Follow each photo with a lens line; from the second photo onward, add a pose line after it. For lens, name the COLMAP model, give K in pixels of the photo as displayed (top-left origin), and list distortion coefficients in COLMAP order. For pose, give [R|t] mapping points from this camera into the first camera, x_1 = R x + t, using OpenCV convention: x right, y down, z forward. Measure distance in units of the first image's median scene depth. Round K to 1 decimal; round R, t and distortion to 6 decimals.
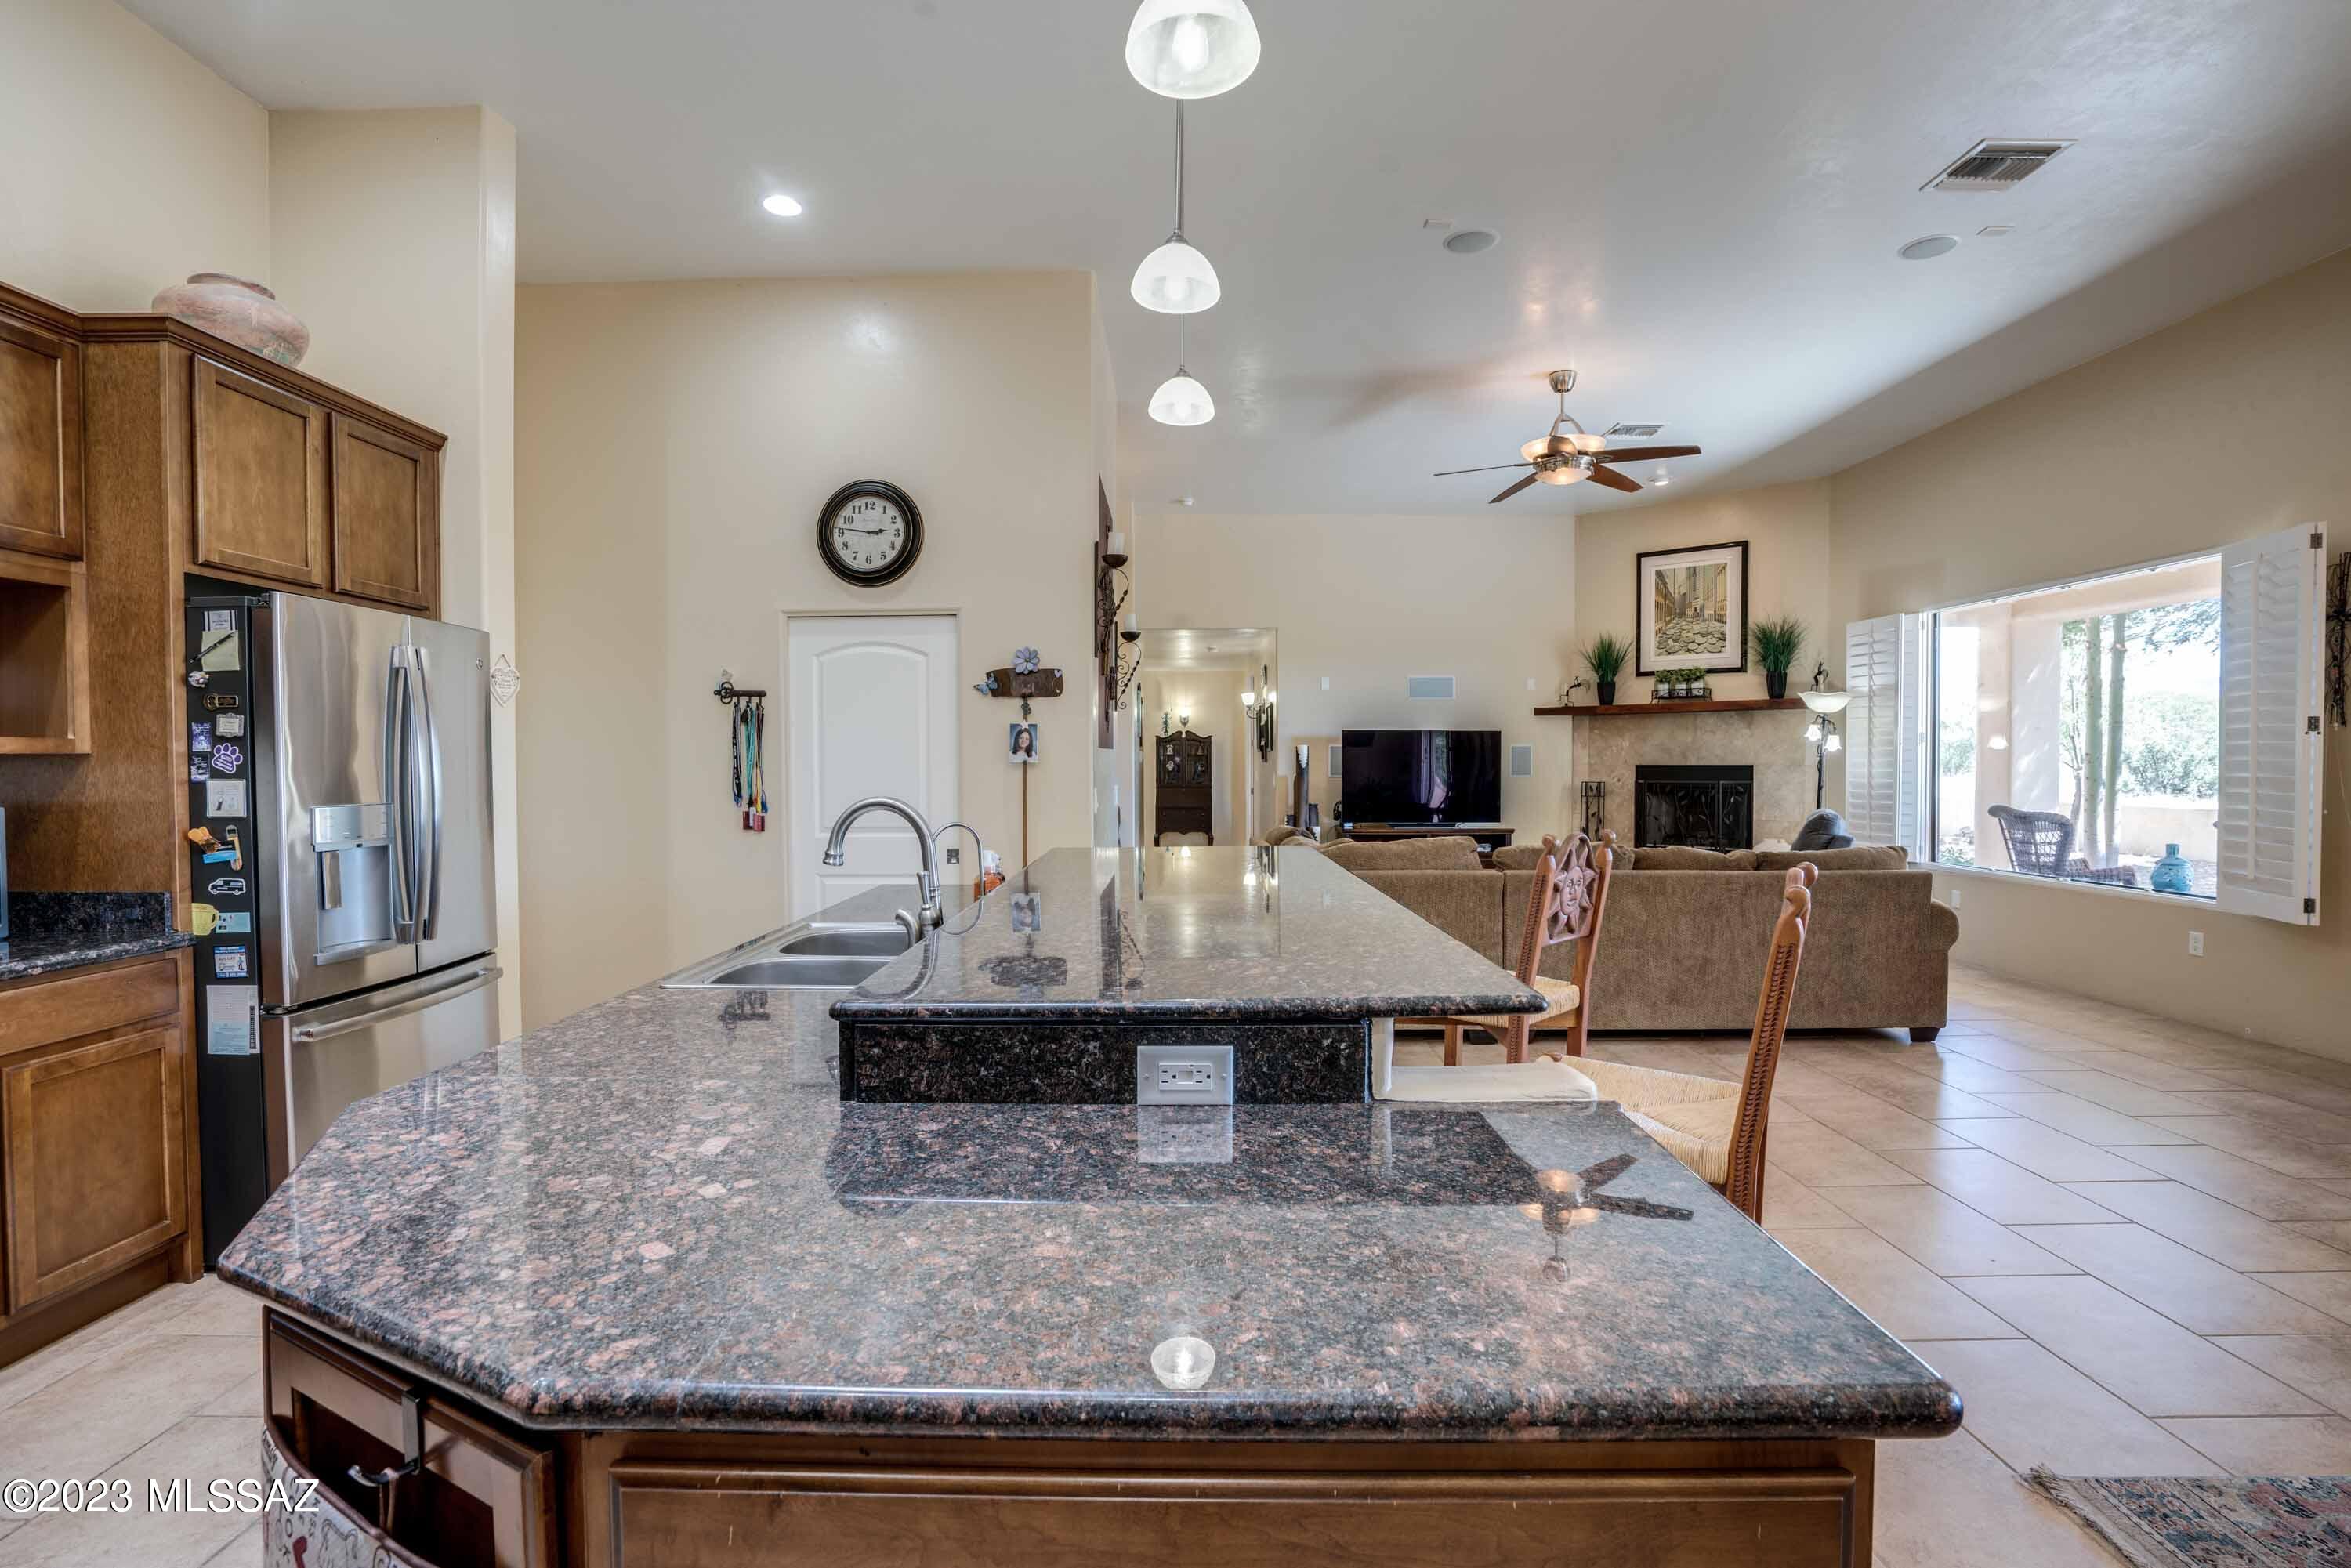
lens RADIAL K [[1075.7, 0, 1177.2], [0, 1075.7, 788.5], [0, 0, 1]] dist [-0.055170, 0.018553]
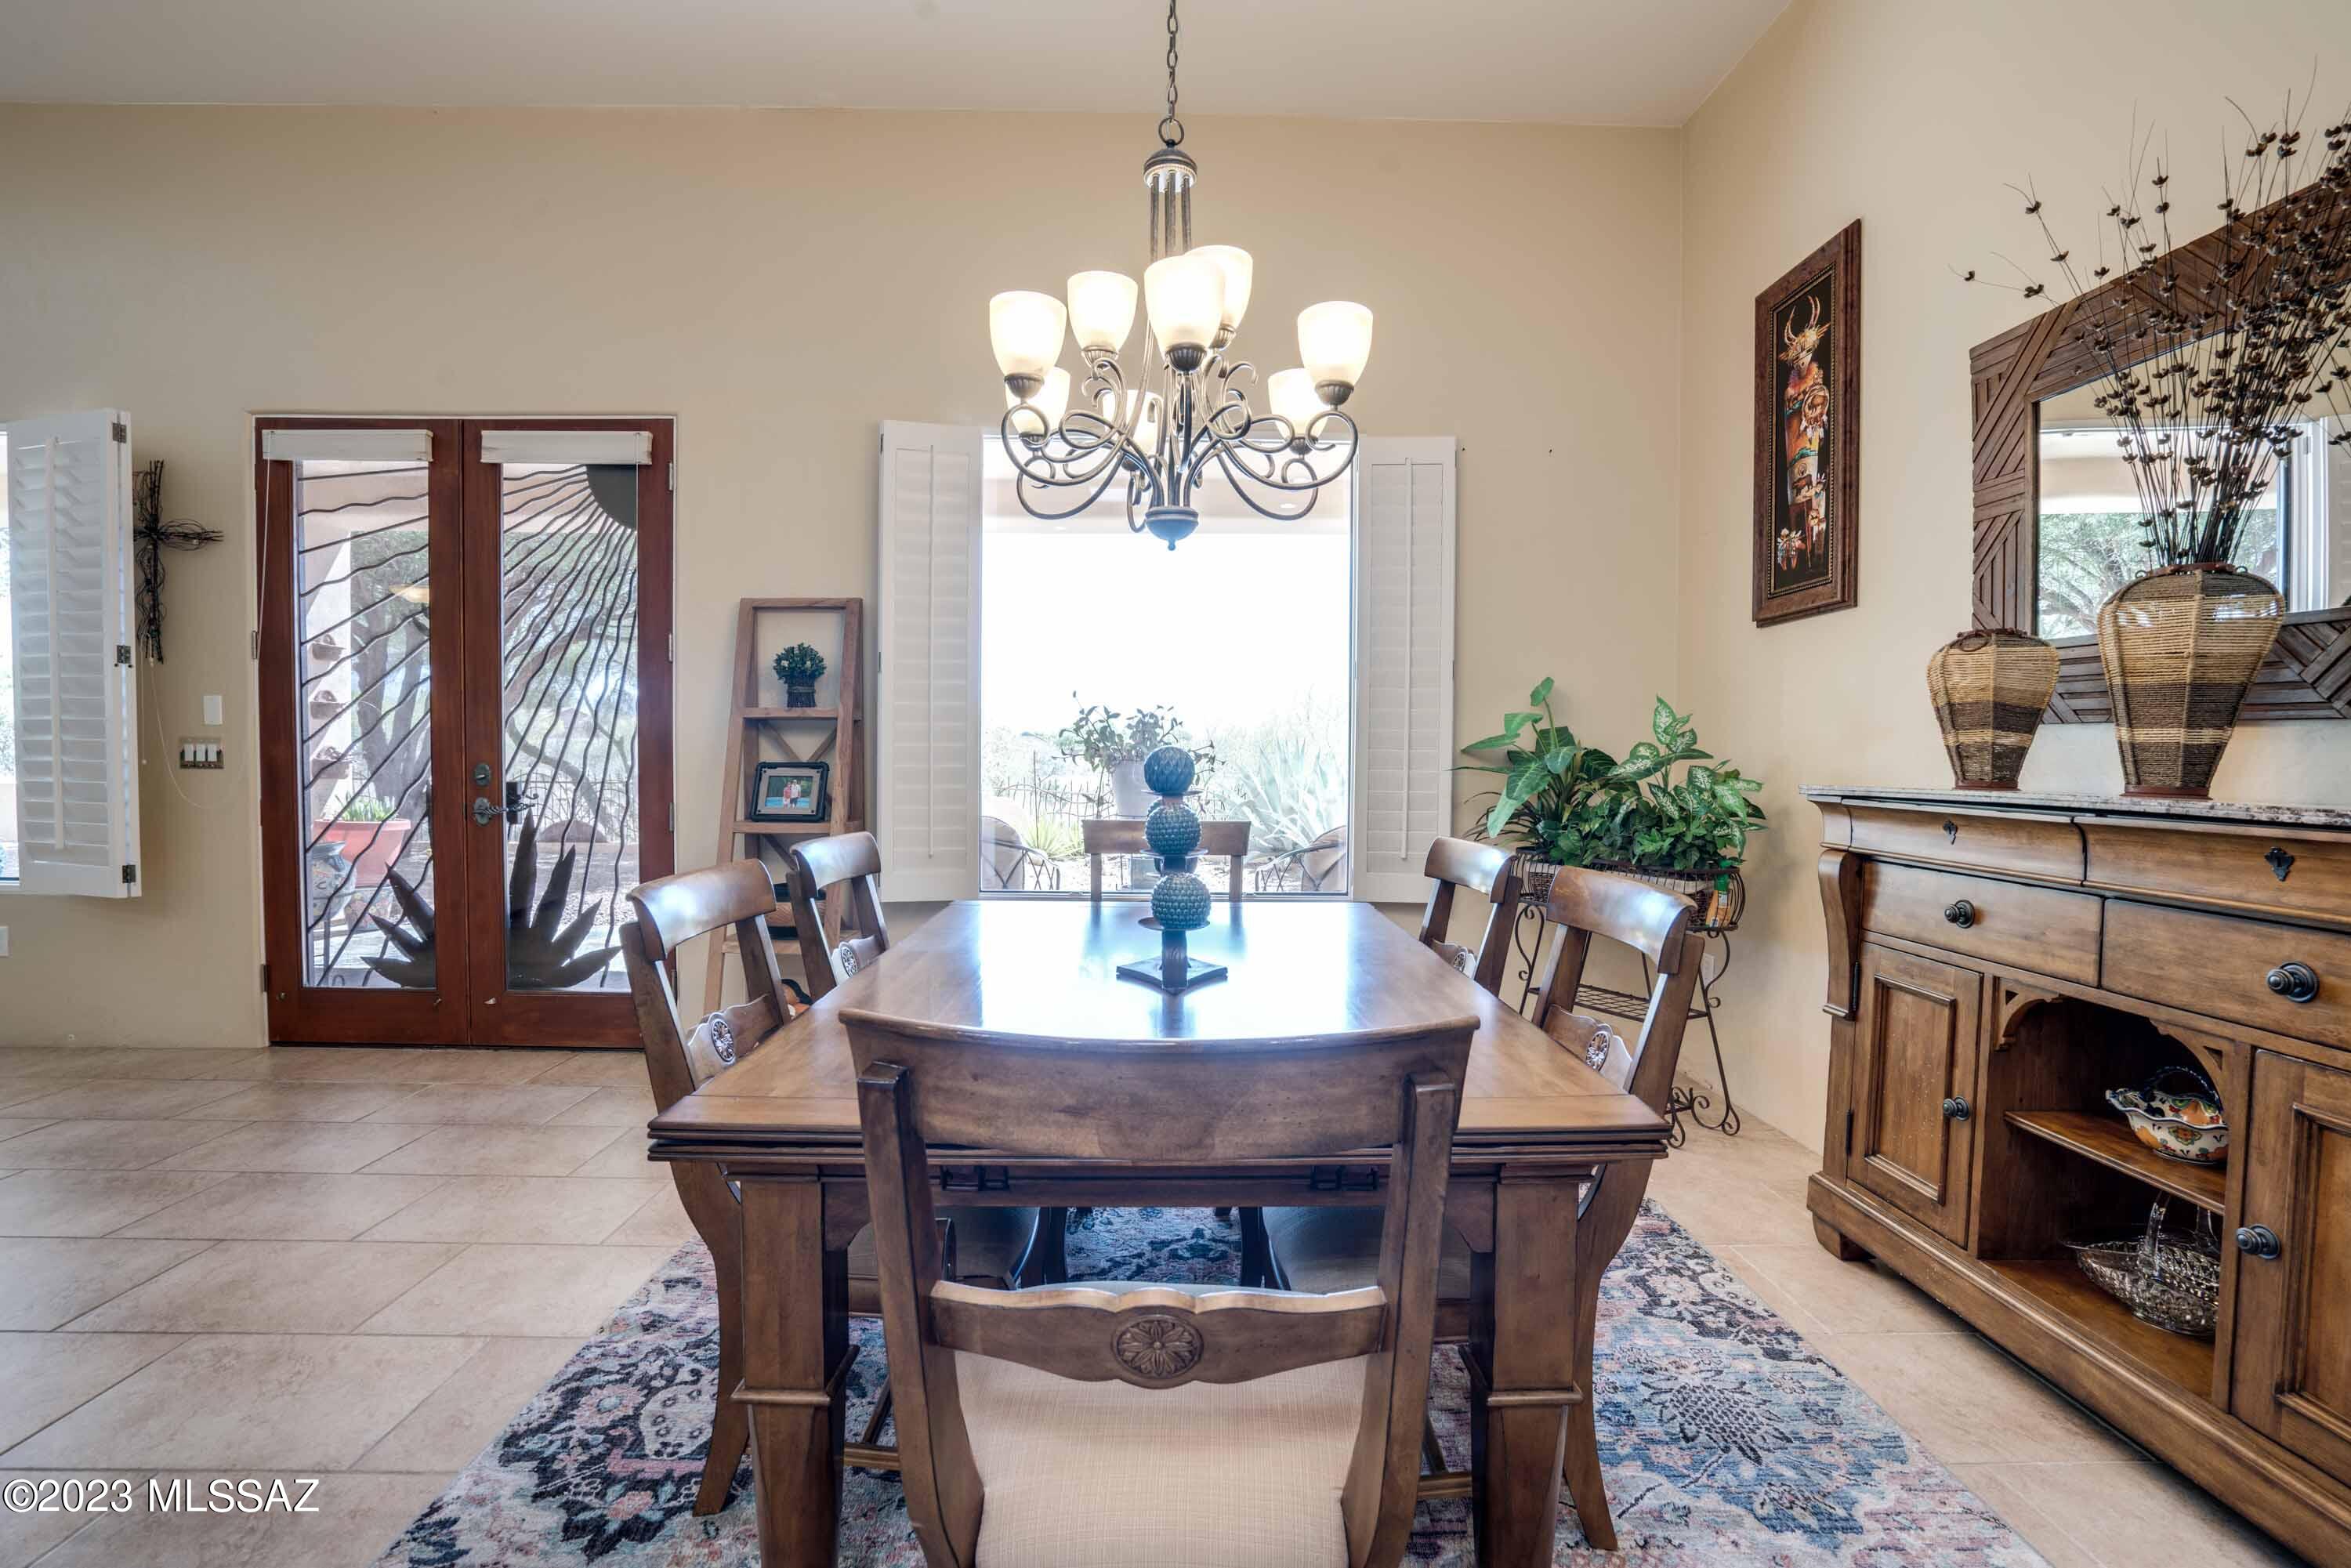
lens RADIAL K [[1075.7, 0, 1178.2], [0, 1075.7, 785.4], [0, 0, 1]] dist [-0.055170, 0.018553]
pose [[-0.021066, -0.029422, 0.999345, 0.226944], [0.015870, 0.999431, 0.029759, 0.028309], [-0.999652, 0.016487, -0.020587, 0.157754]]
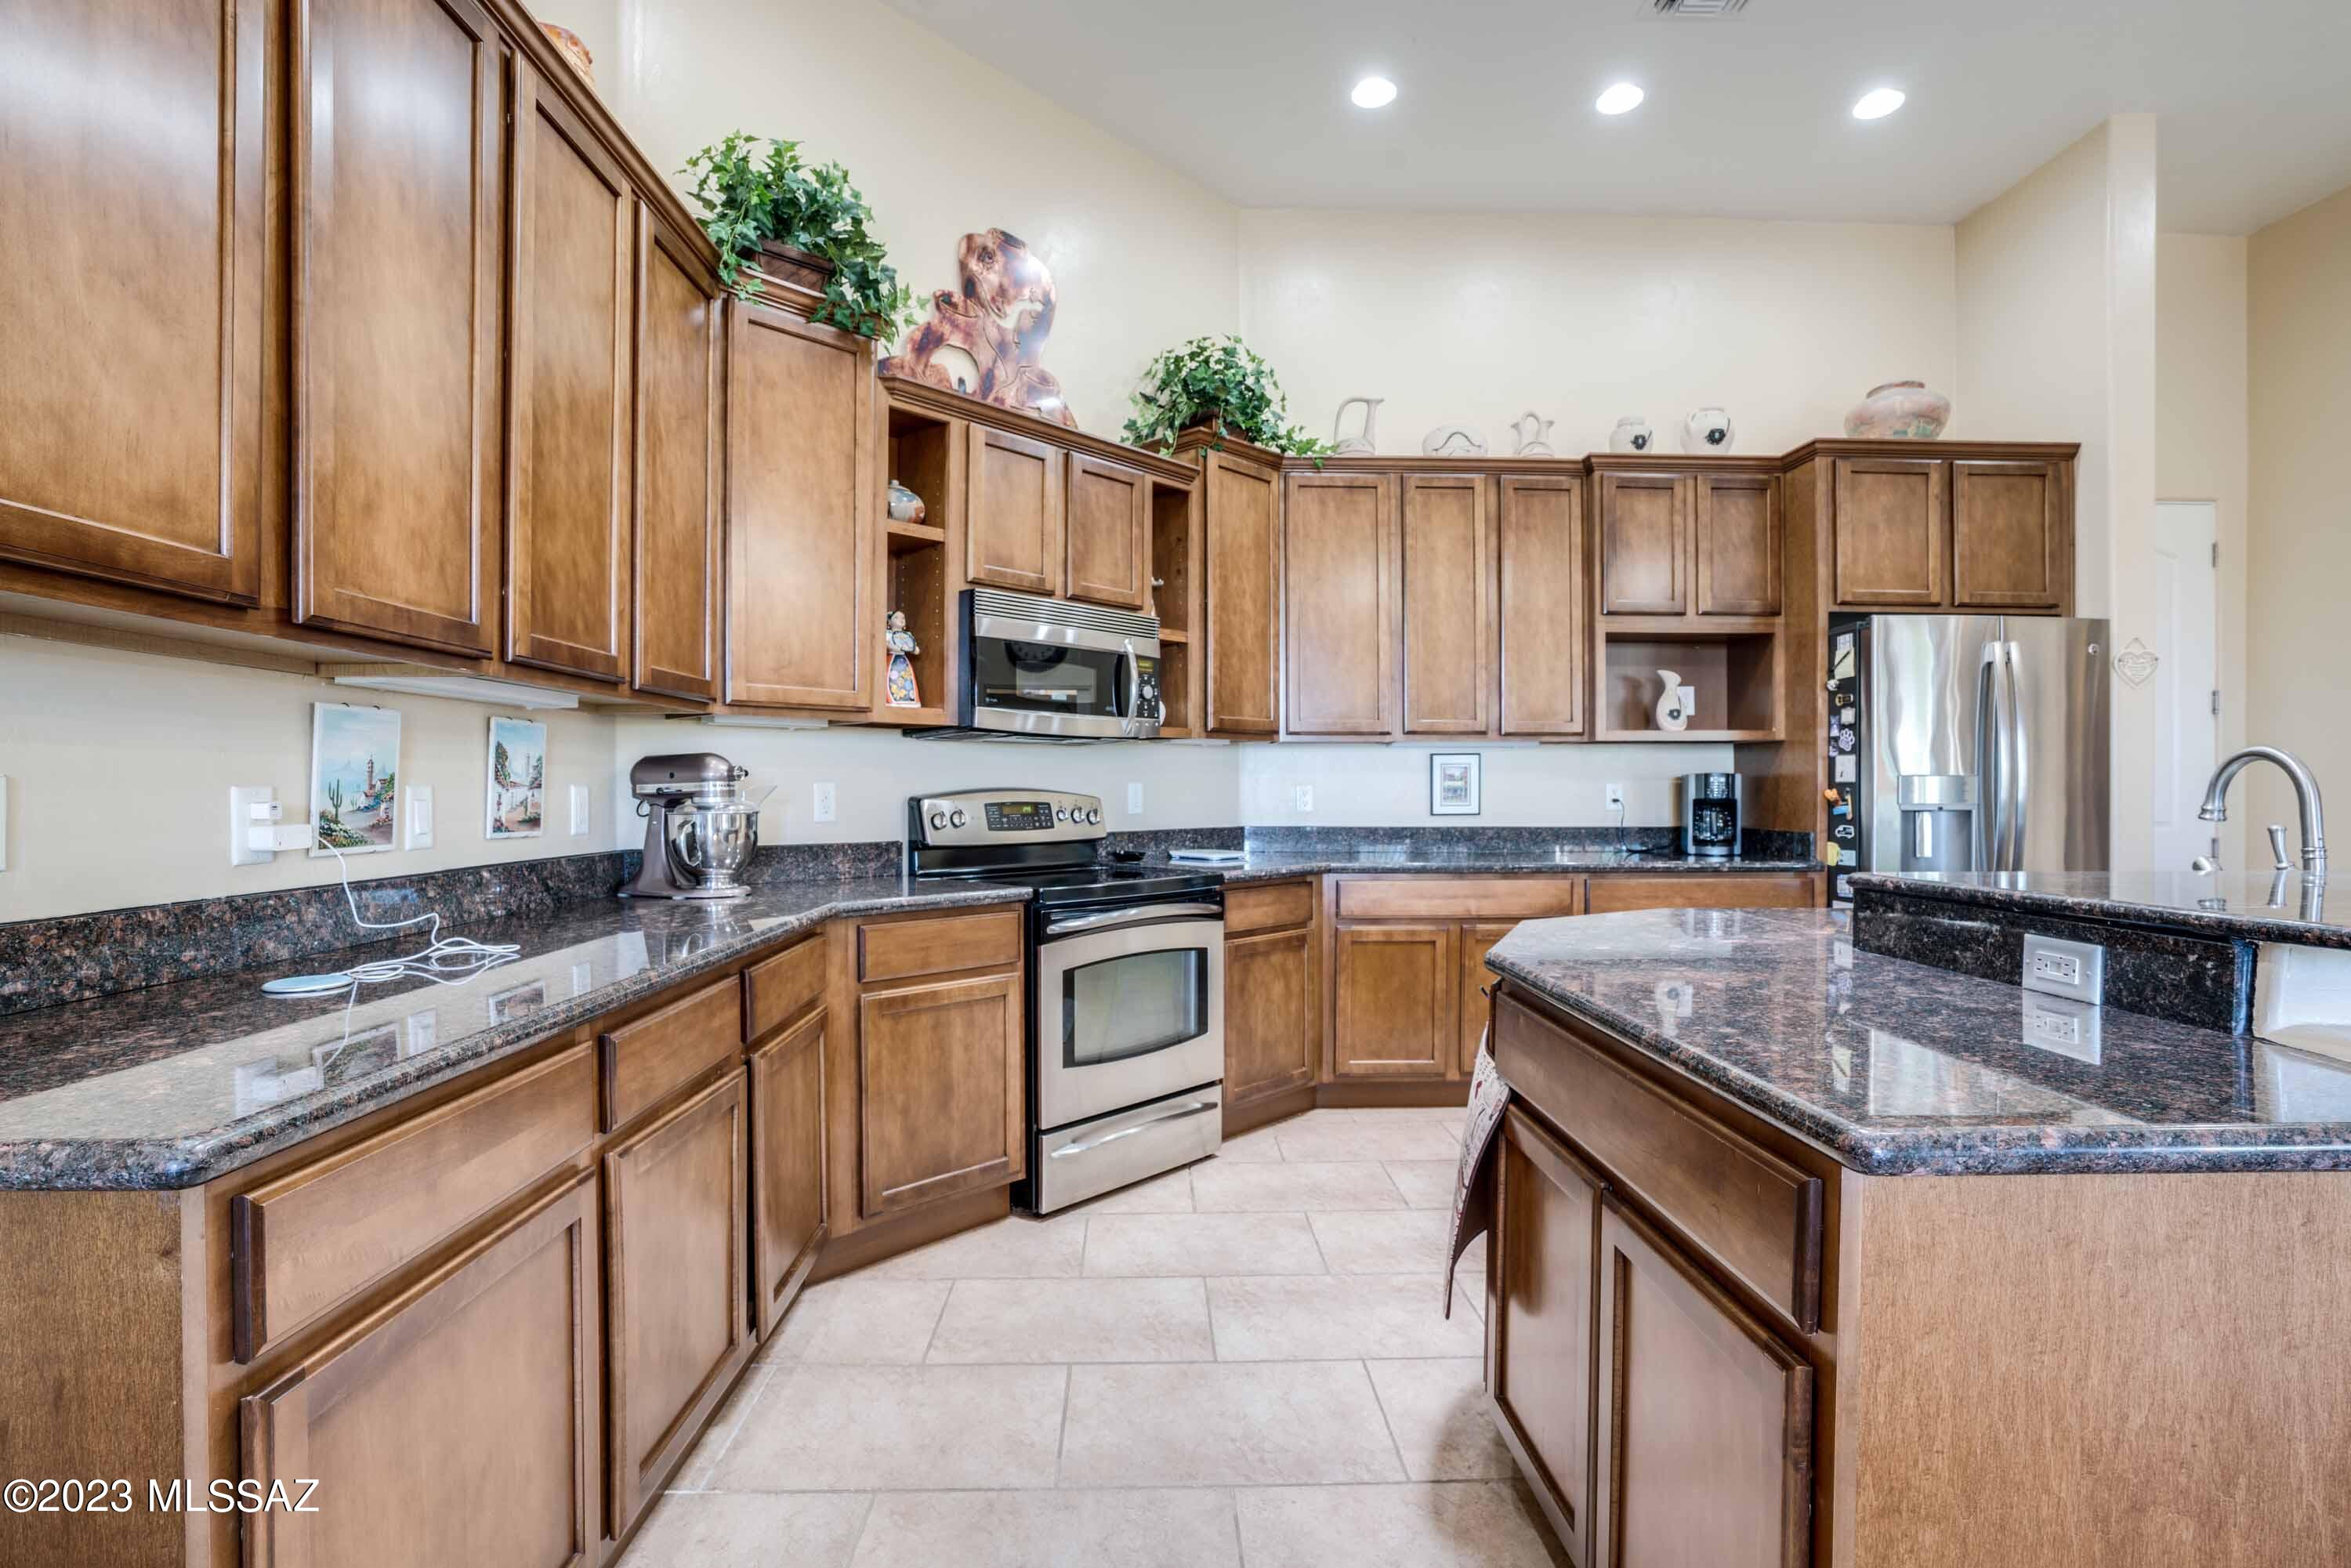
lens RADIAL K [[1095.6, 0, 1160.7], [0, 1095.6, 797.6], [0, 0, 1]] dist [-0.049180, 0.017236]
pose [[0.024571, 0.013331, -0.999609, 0.281021], [-0.027343, 0.999546, 0.012658, 0.030448], [0.999324, 0.027021, 0.024924, 0.023627]]
